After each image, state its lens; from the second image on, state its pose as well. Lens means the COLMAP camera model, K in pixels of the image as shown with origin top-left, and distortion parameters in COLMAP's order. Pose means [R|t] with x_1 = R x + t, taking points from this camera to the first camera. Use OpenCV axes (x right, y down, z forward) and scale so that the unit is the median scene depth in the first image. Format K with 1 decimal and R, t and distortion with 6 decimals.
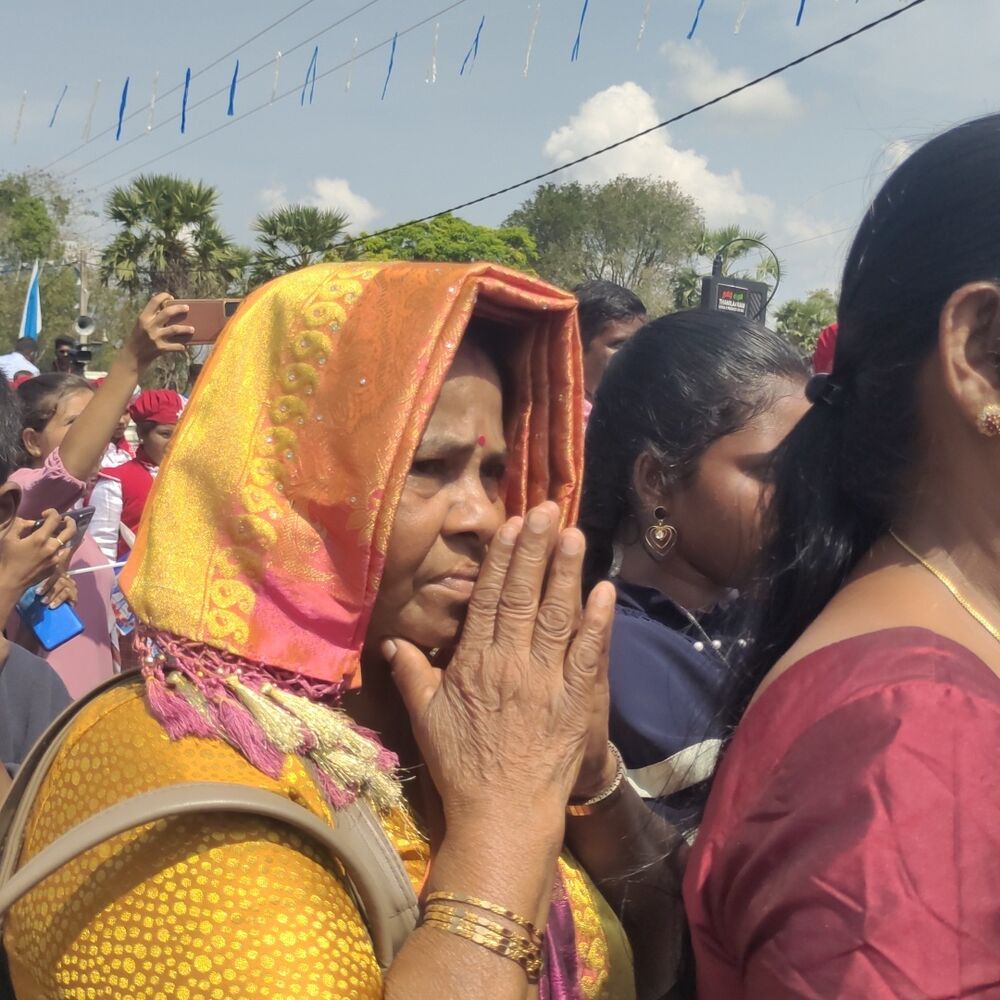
lens RADIAL K [[1397.3, 0, 500.0], [0, 1397.3, 500.0], [0, 0, 1]] dist [0.007300, 0.083551]
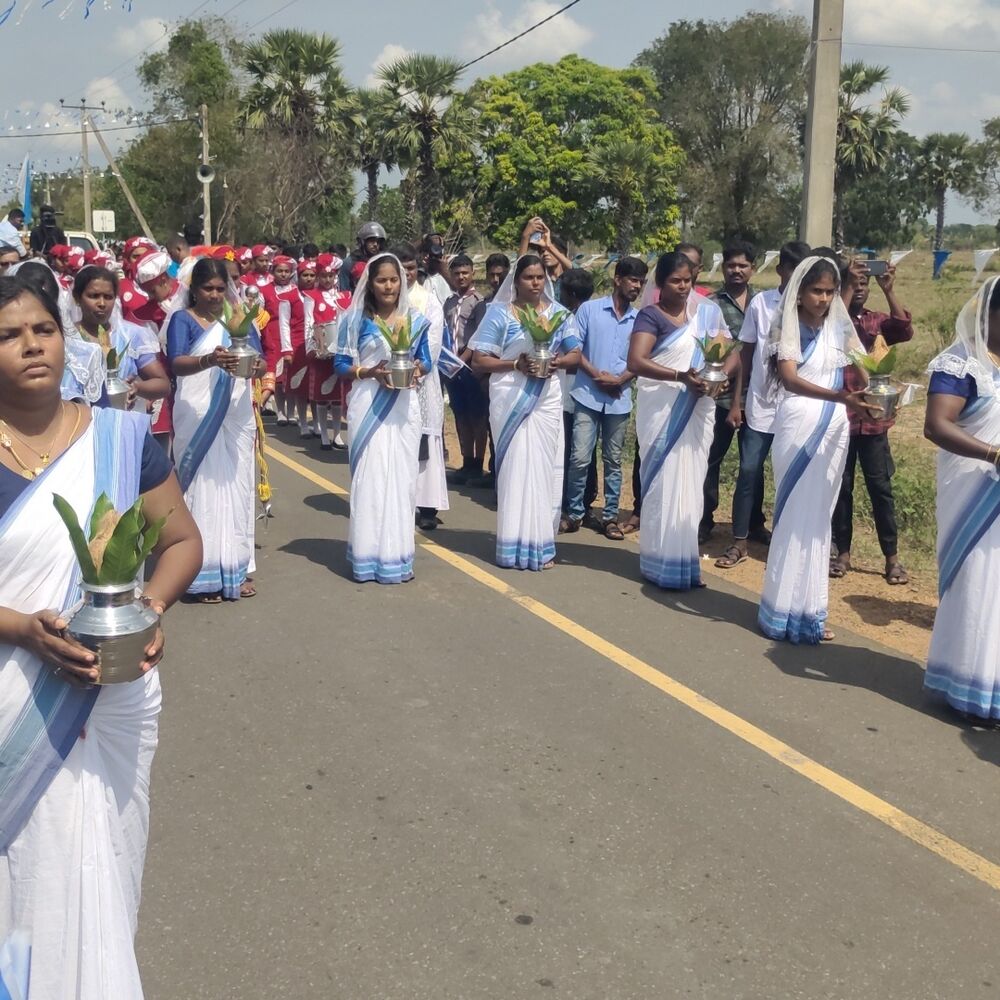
lens RADIAL K [[1397.3, 0, 500.0], [0, 1397.3, 500.0], [0, 0, 1]] dist [0.007300, 0.083551]
pose [[0.988658, 0.027164, -0.147709, 0.072272], [-0.009510, 0.992856, 0.118938, 0.000705], [0.149885, -0.116184, 0.981853, -0.071043]]
